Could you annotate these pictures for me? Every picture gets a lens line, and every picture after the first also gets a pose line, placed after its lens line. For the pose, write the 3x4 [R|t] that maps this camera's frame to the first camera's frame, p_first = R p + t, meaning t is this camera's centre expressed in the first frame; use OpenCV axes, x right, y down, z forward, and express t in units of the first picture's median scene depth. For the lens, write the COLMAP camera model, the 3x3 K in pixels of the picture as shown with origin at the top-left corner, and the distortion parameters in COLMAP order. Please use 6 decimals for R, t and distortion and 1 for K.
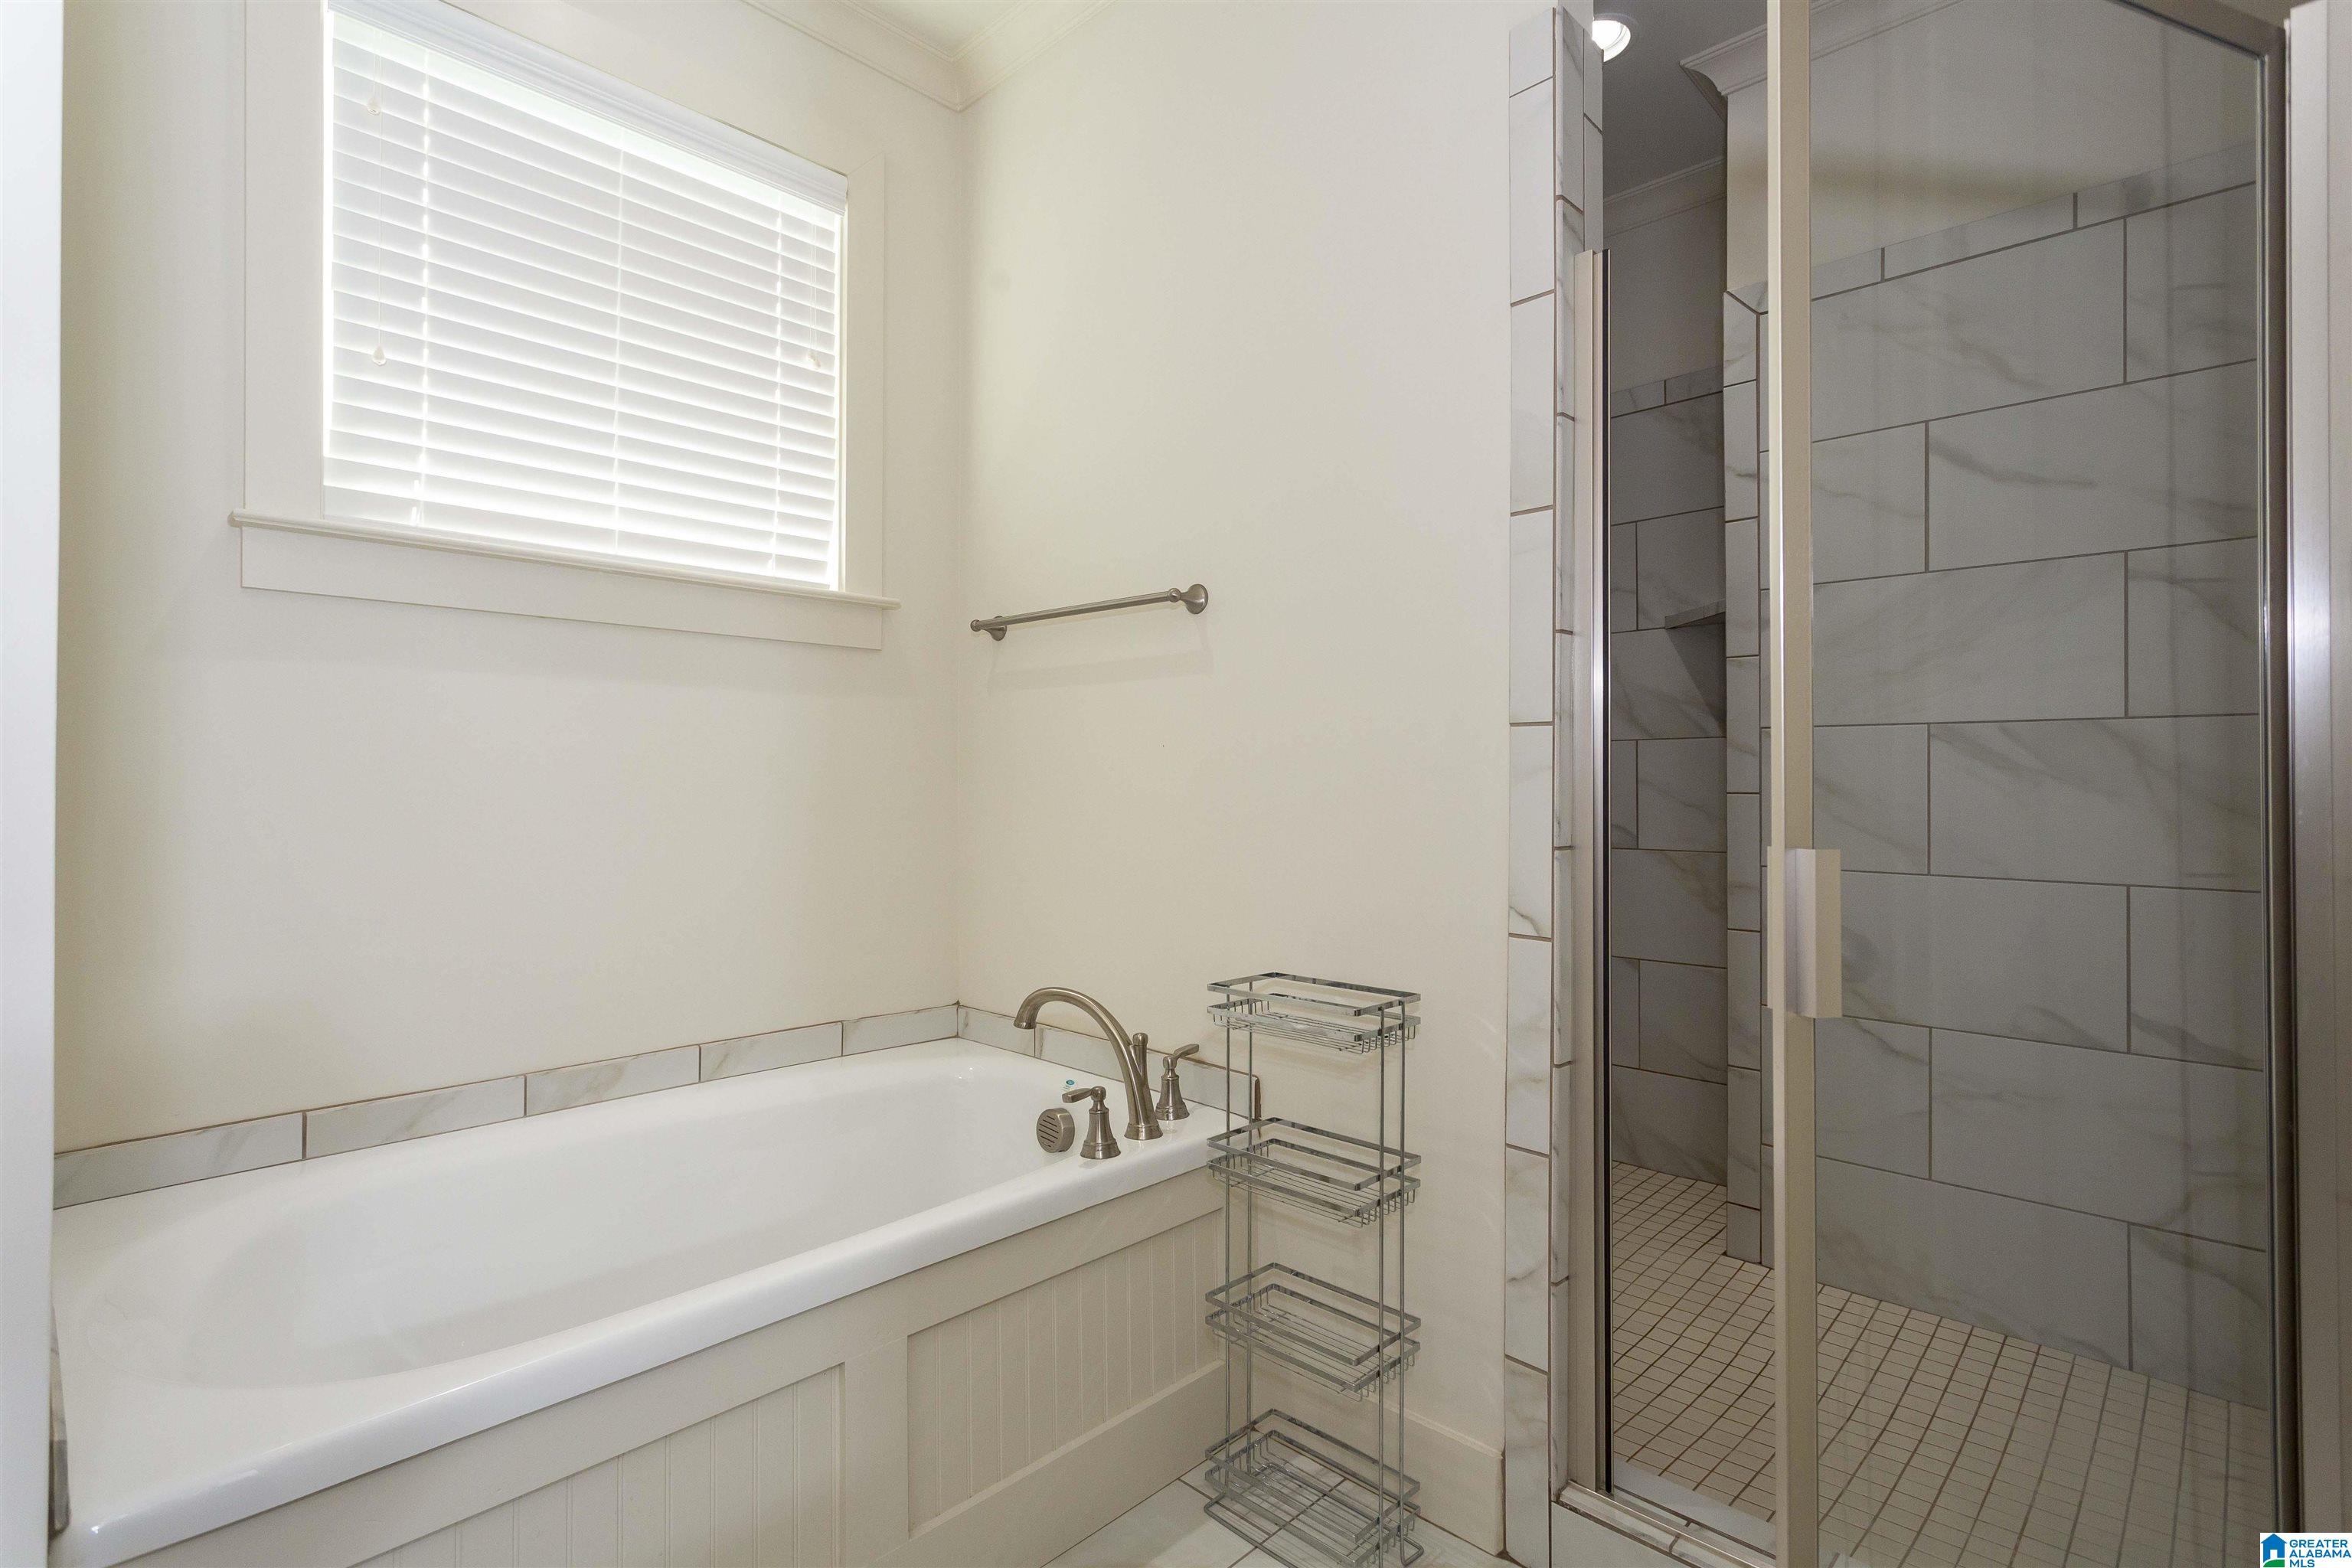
lens RADIAL K [[1133.3, 0, 1176.7], [0, 1133.3, 782.9], [0, 0, 1]] dist [-0.002753, 0.005765]
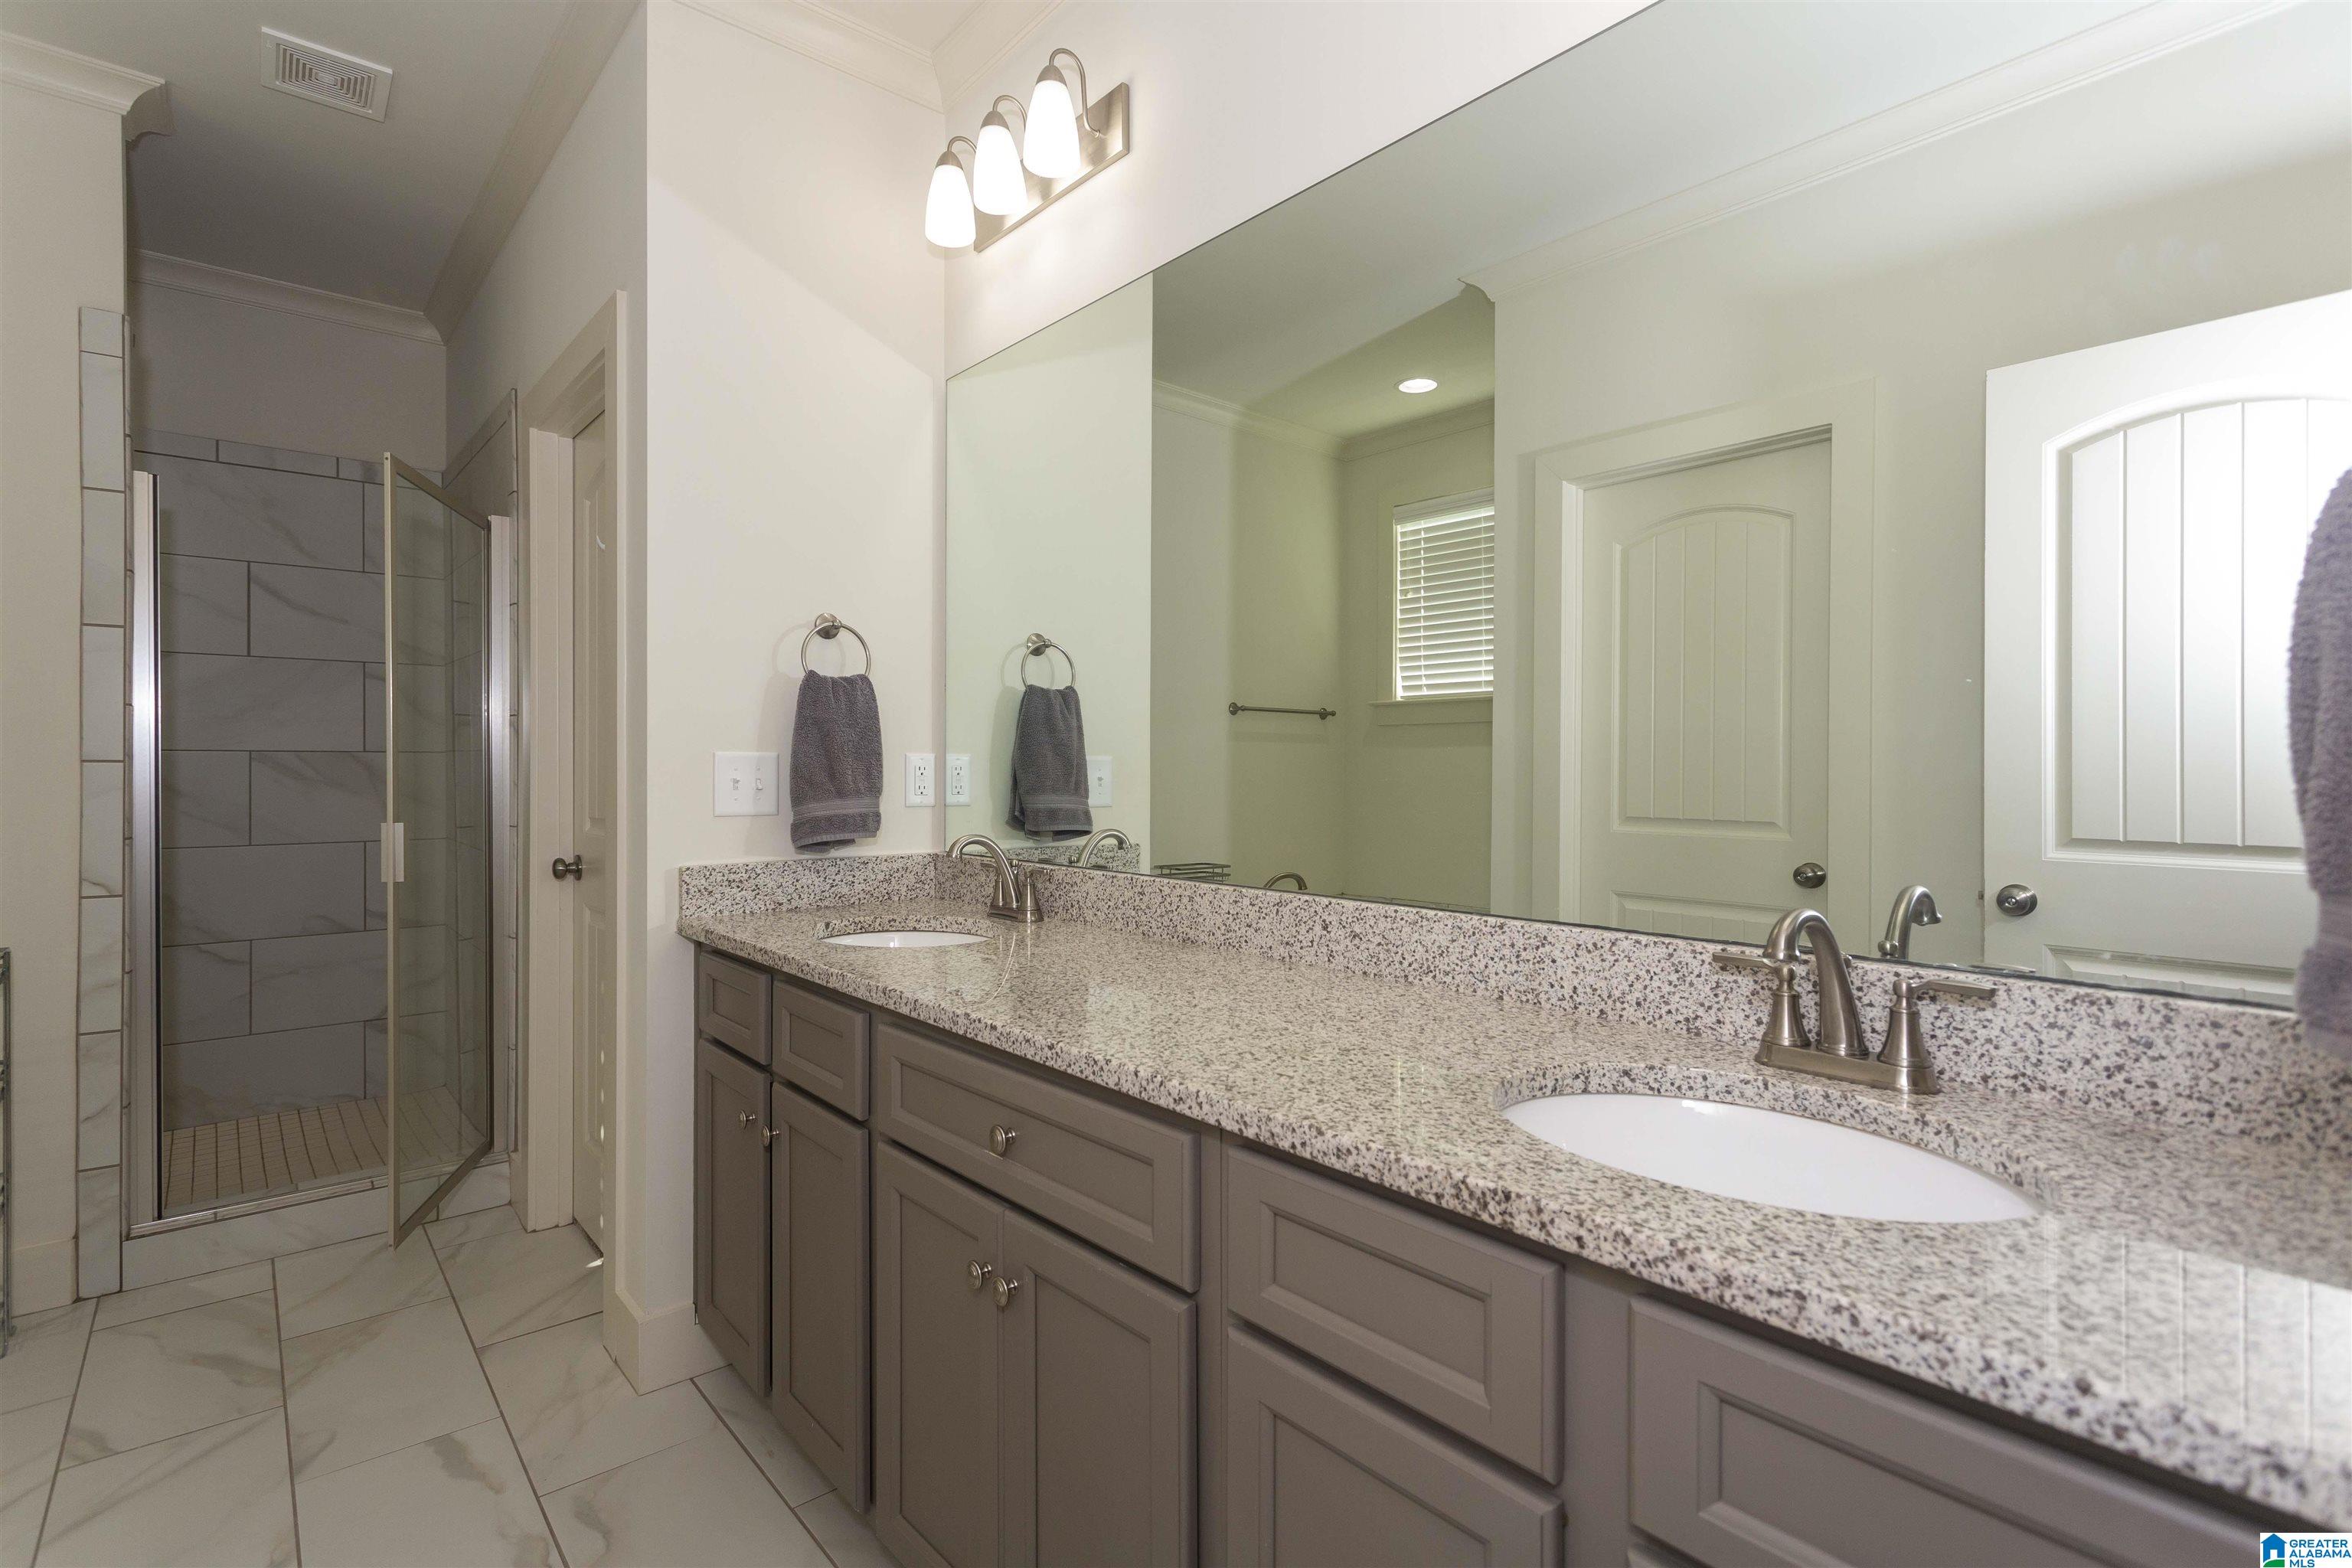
lens RADIAL K [[1133.3, 0, 1167.2], [0, 1133.3, 771.9], [0, 0, 1]] dist [-0.002753, 0.005765]
pose [[0.113614, -0.006118, 0.993506, -0.824038], [-0.005359, 0.999963, 0.006771, -0.043411], [-0.993511, -0.006093, 0.113577, -0.494575]]
